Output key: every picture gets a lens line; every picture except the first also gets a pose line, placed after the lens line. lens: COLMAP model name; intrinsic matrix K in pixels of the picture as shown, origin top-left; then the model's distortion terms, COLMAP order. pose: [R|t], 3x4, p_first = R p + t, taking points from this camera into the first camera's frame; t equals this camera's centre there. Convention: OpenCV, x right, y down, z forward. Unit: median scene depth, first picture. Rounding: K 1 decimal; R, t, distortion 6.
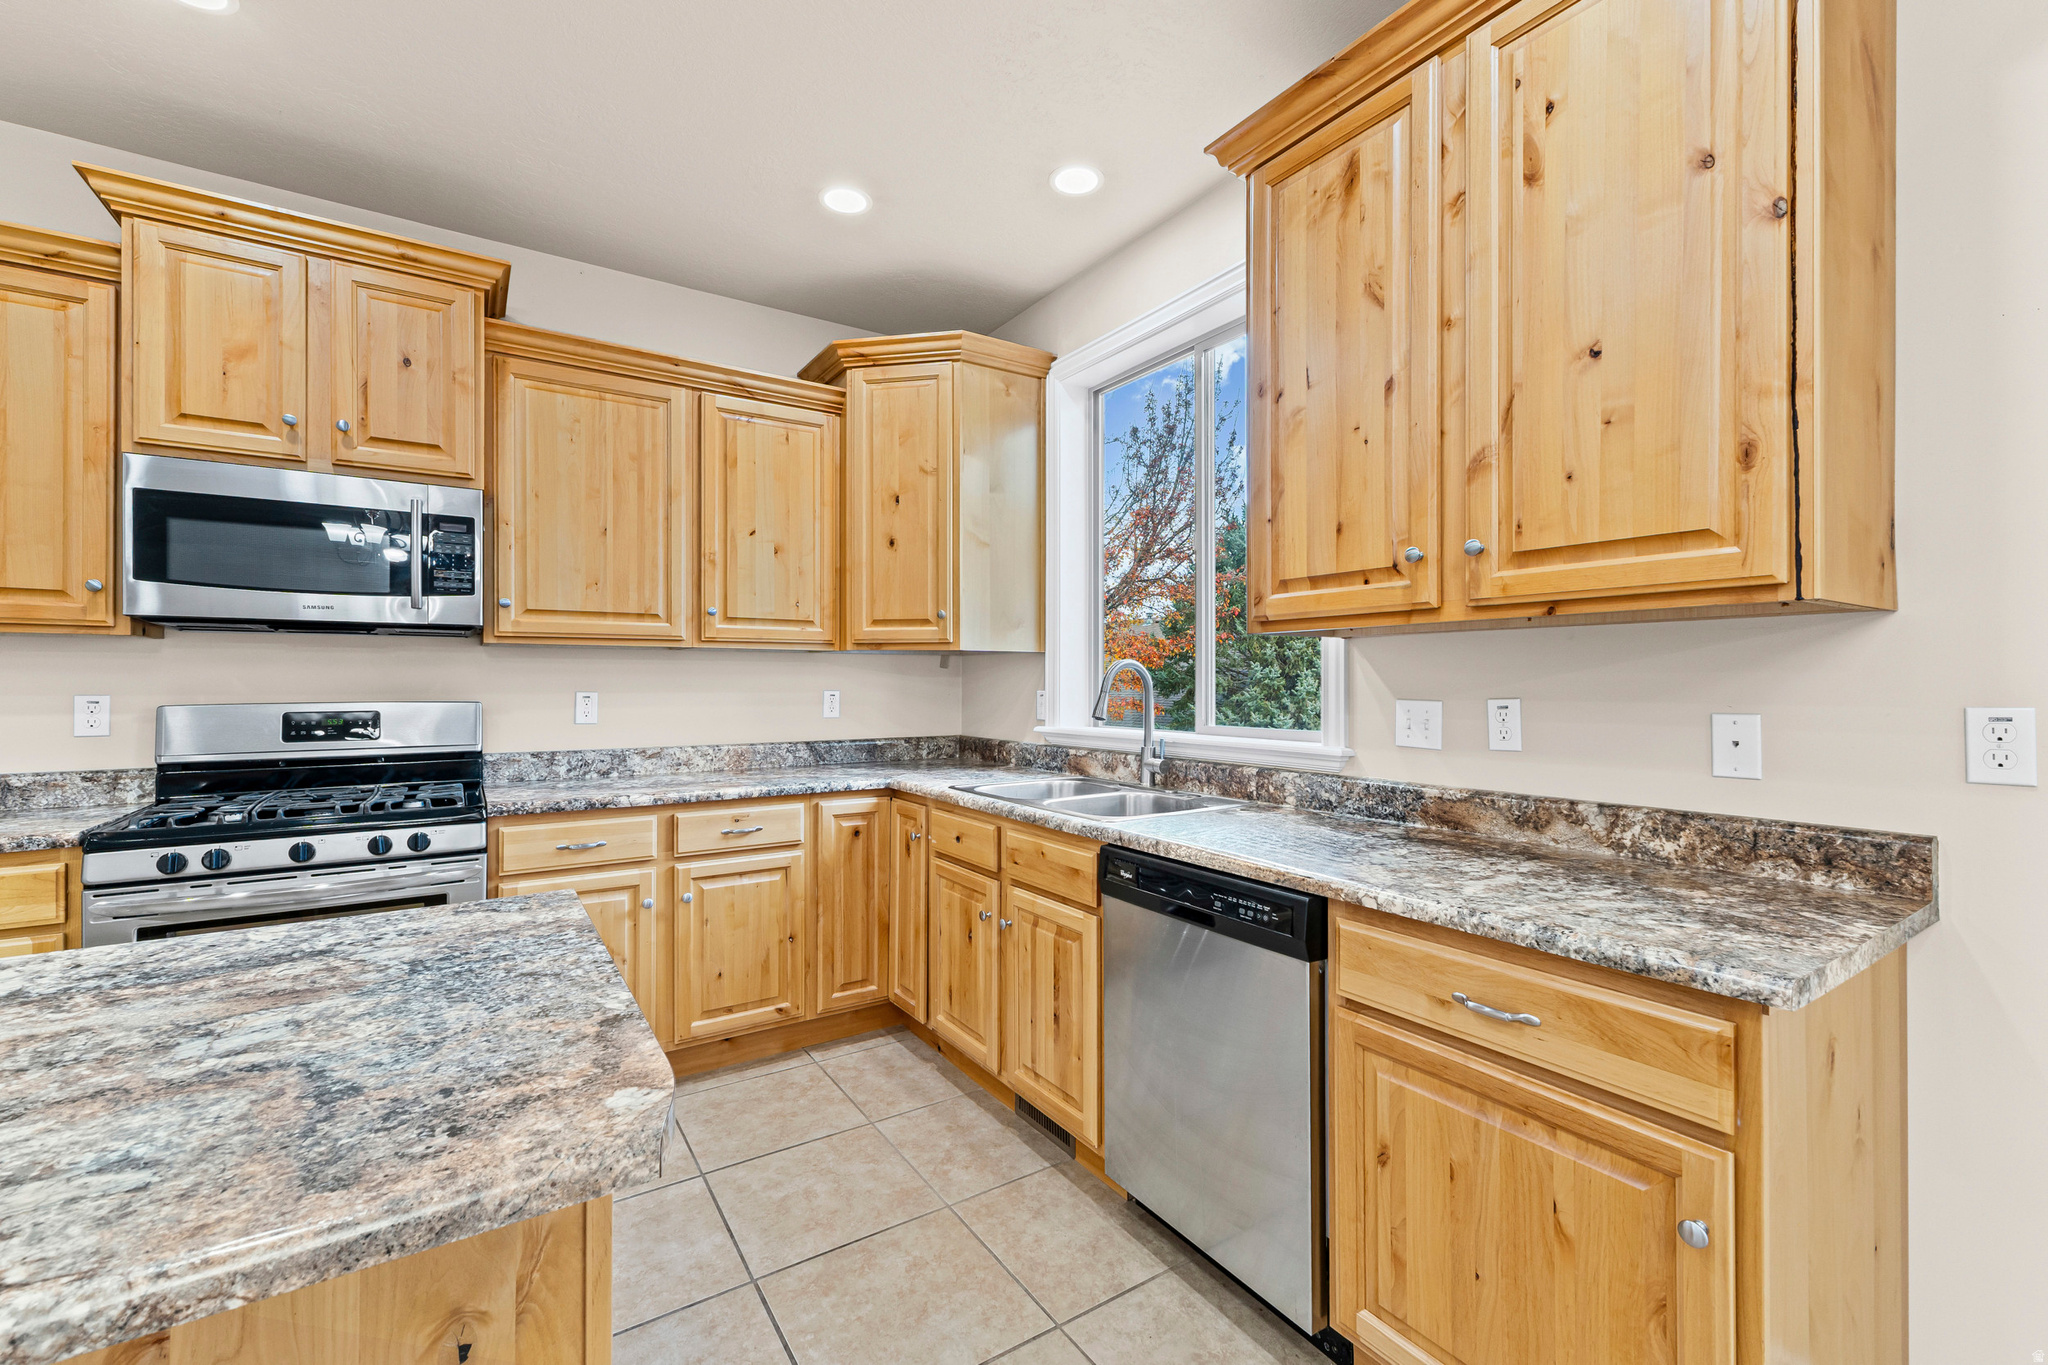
lens RADIAL K [[858.6, 0, 1036.8], [0, 858.6, 682.0], [0, 0, 1]] dist [0.003454, 0.000272]
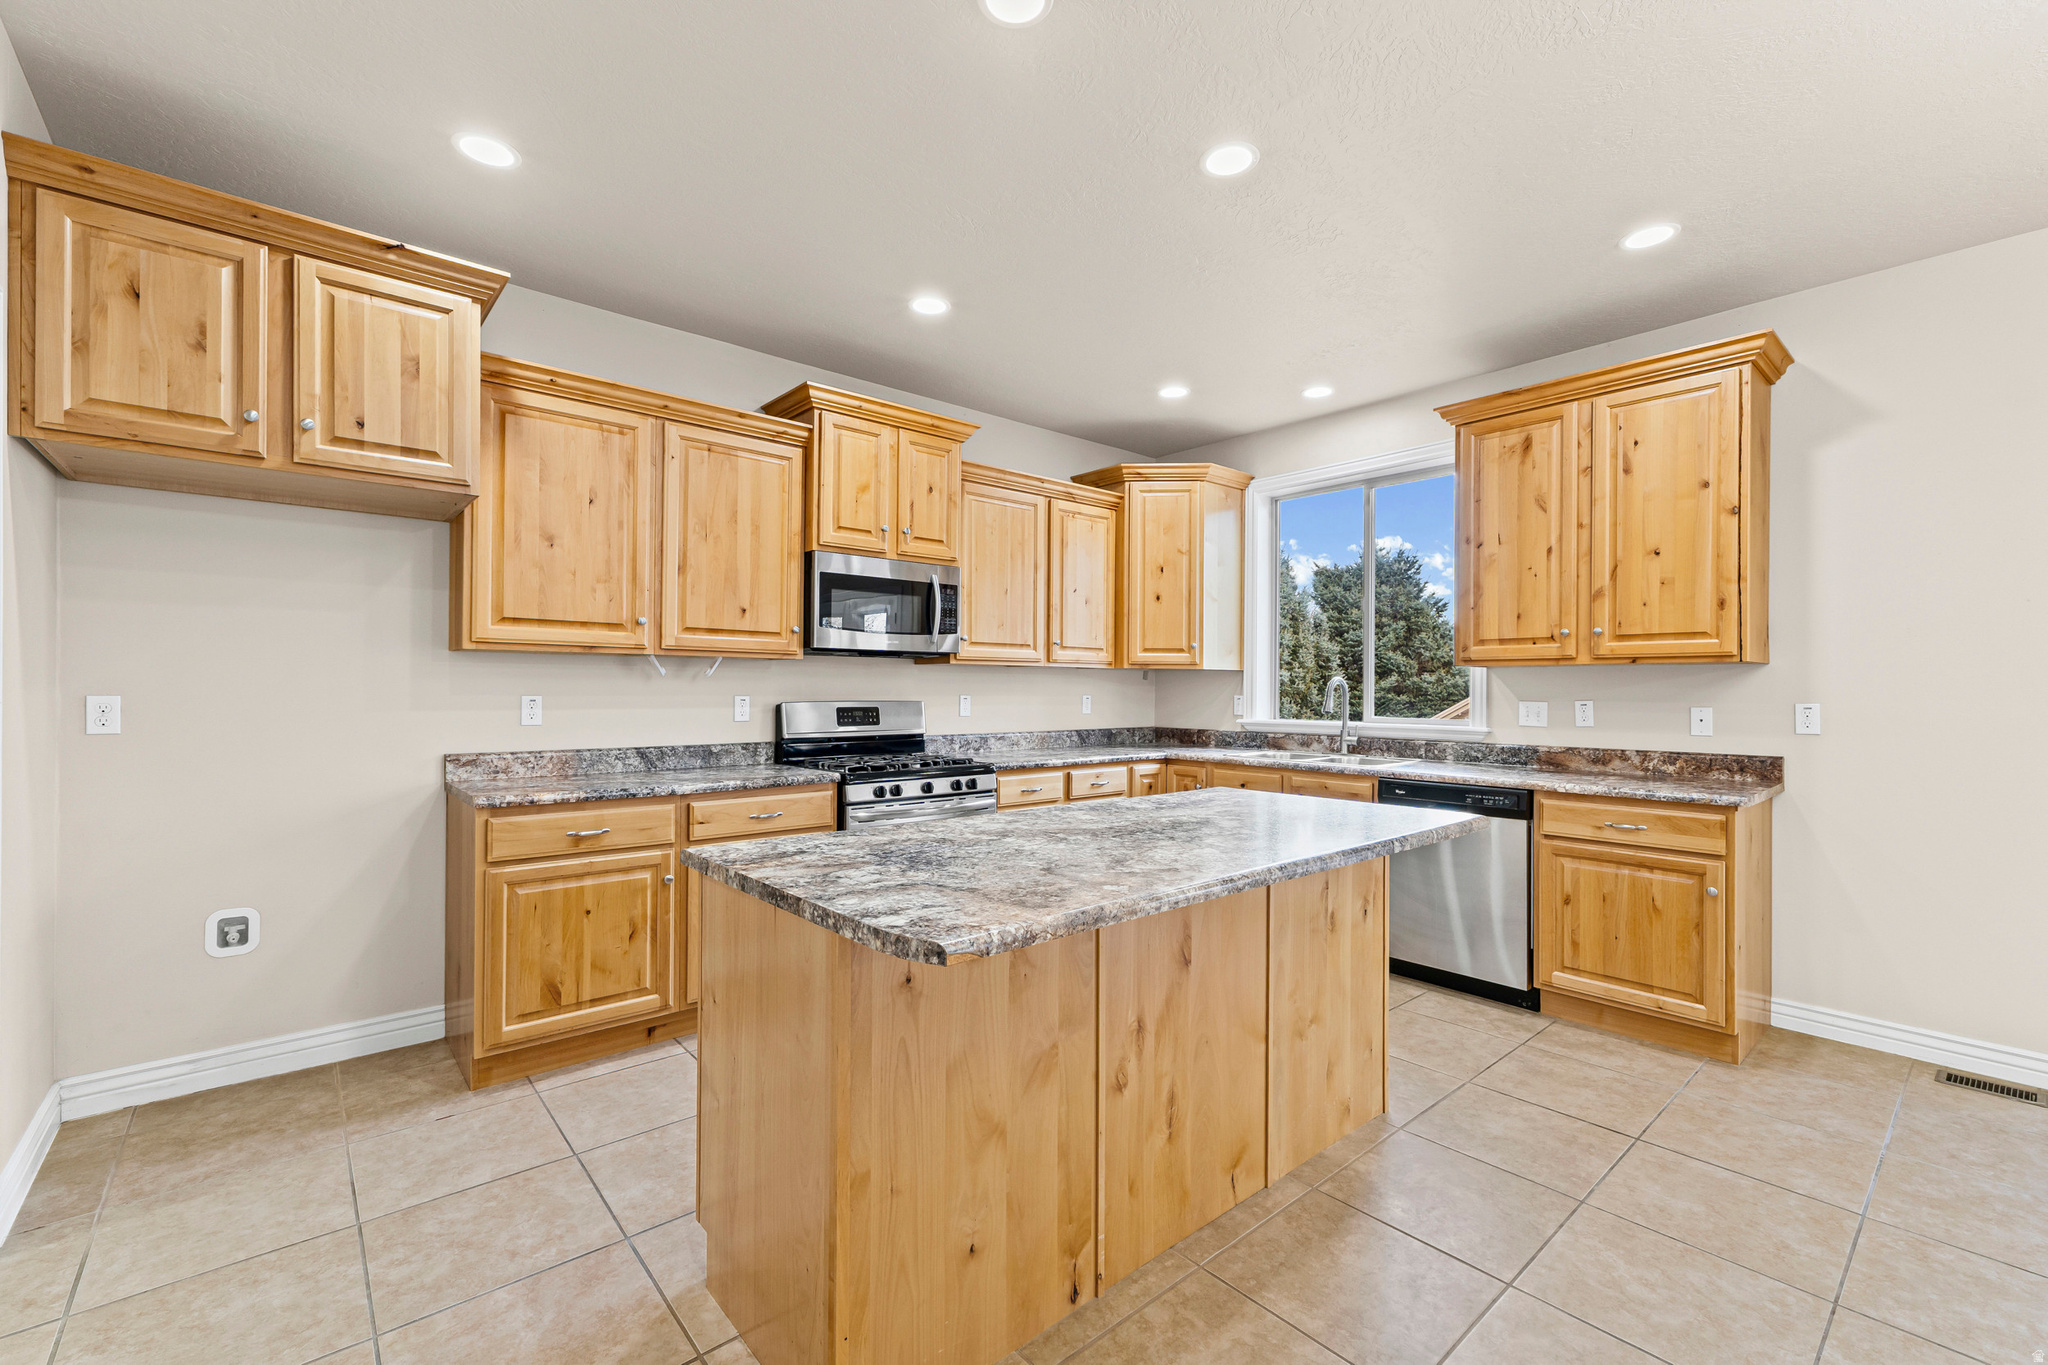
lens RADIAL K [[863.2, 0, 1035.6], [0, 863.2, 689.0], [0, 0, 1]] dist [0.005531, 0.000065]
pose [[0.991565, 0.005431, 0.129496, -0.837234], [-0.005602, 0.999984, 0.000955, -0.001744], [-0.129488, -0.001672, 0.991580, -0.705310]]
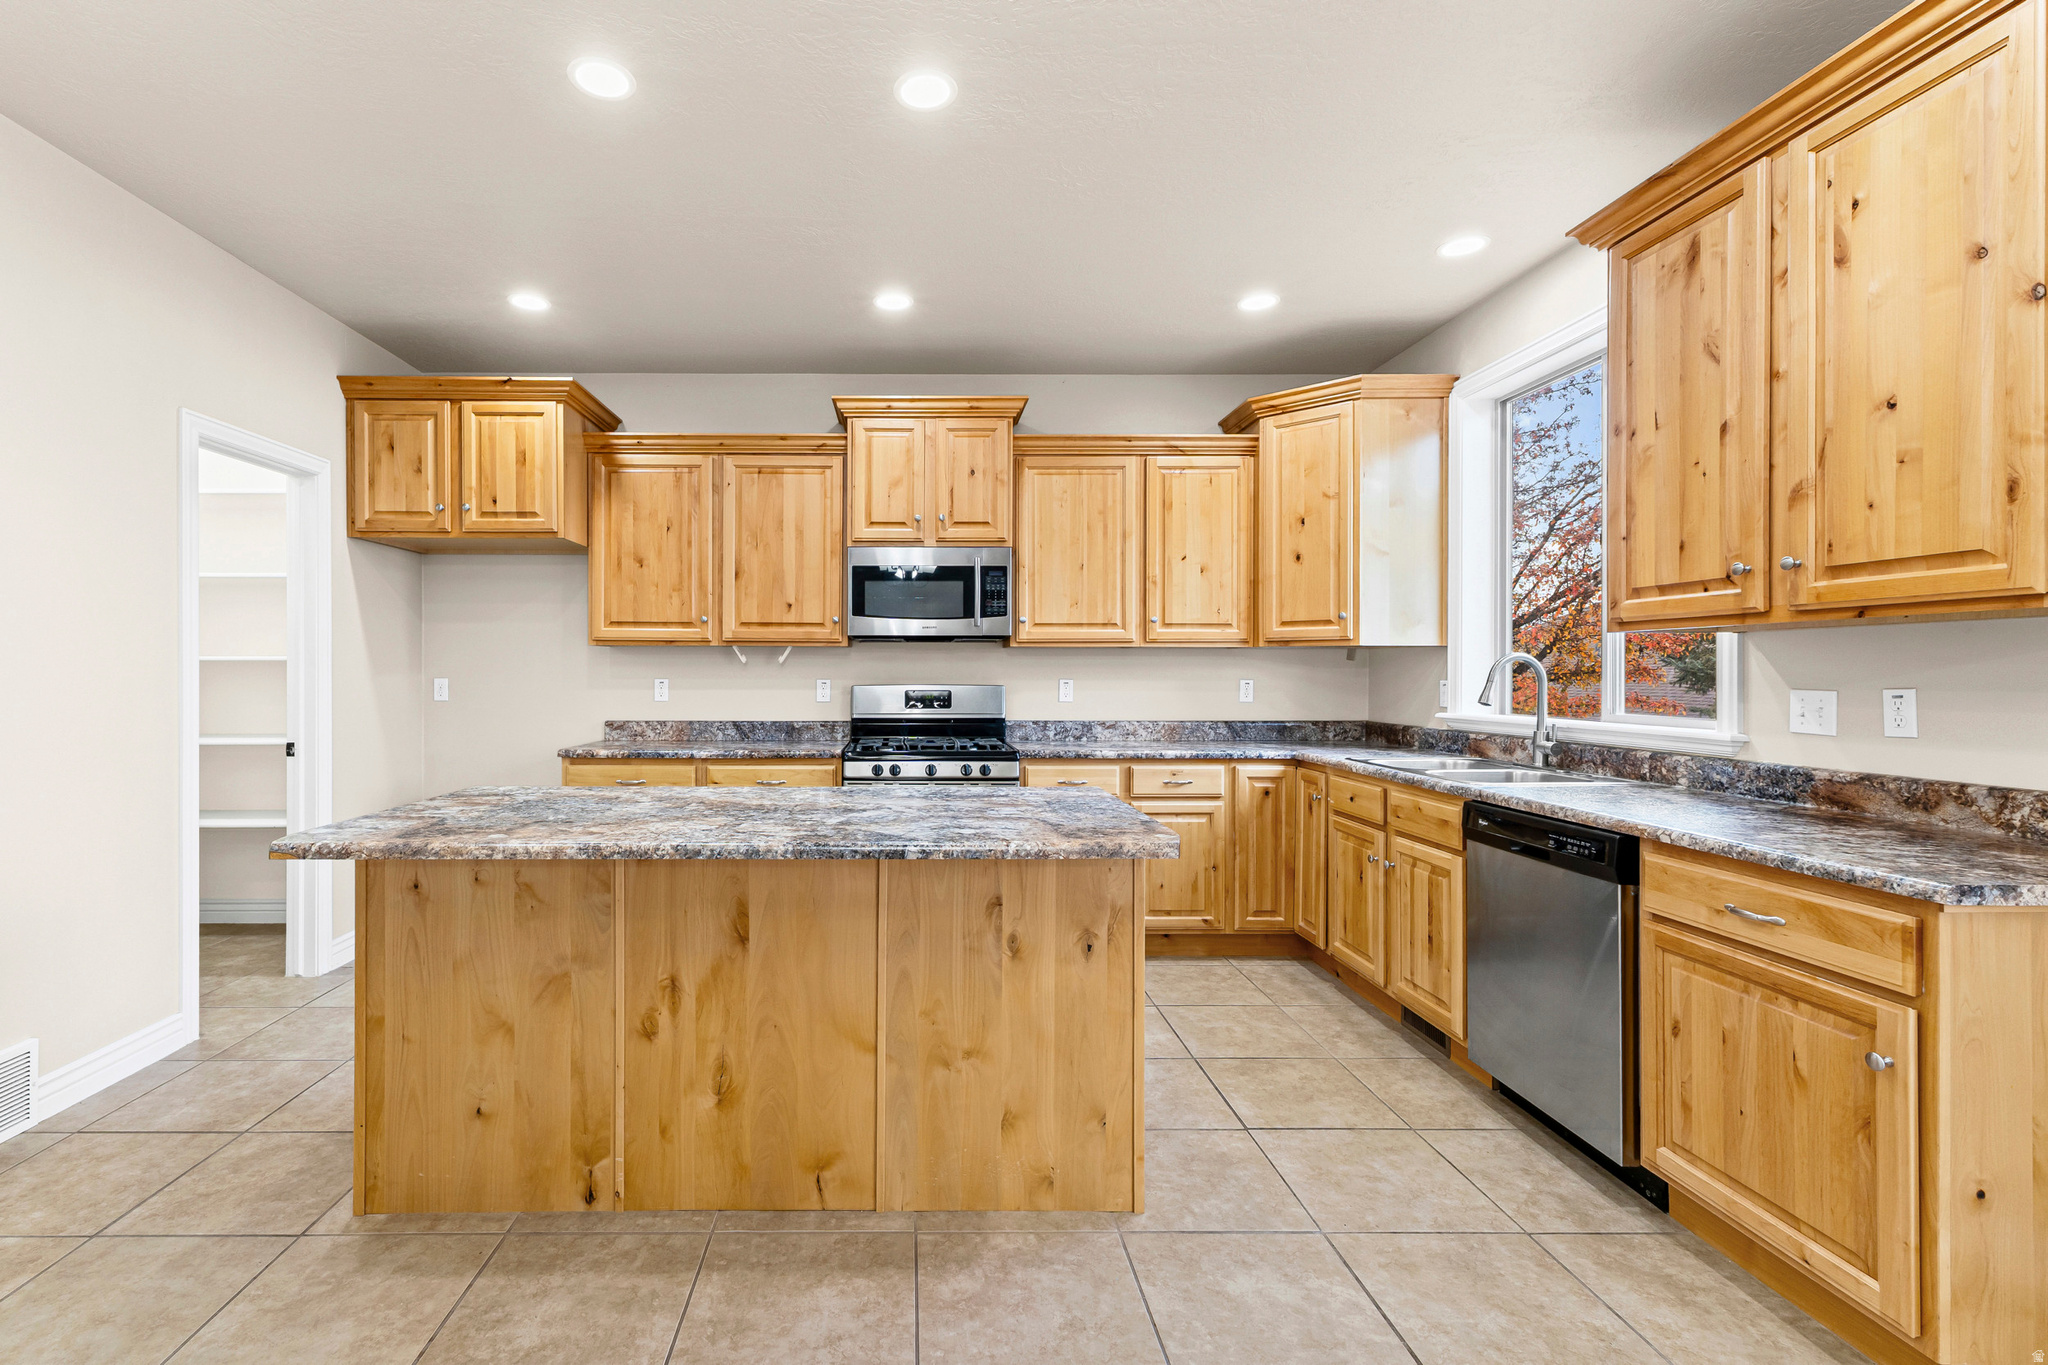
lens RADIAL K [[912.9, 0, 914.6], [0, 912.9, 674.6], [0, 0, 1]] dist [0.004066, 0.000262]
pose [[0.834649, 0.002348, -0.550777, 0.129011], [-0.001192, 0.999996, 0.002457, 0.000577], [0.550781, -0.001394, 0.834649, -0.537629]]
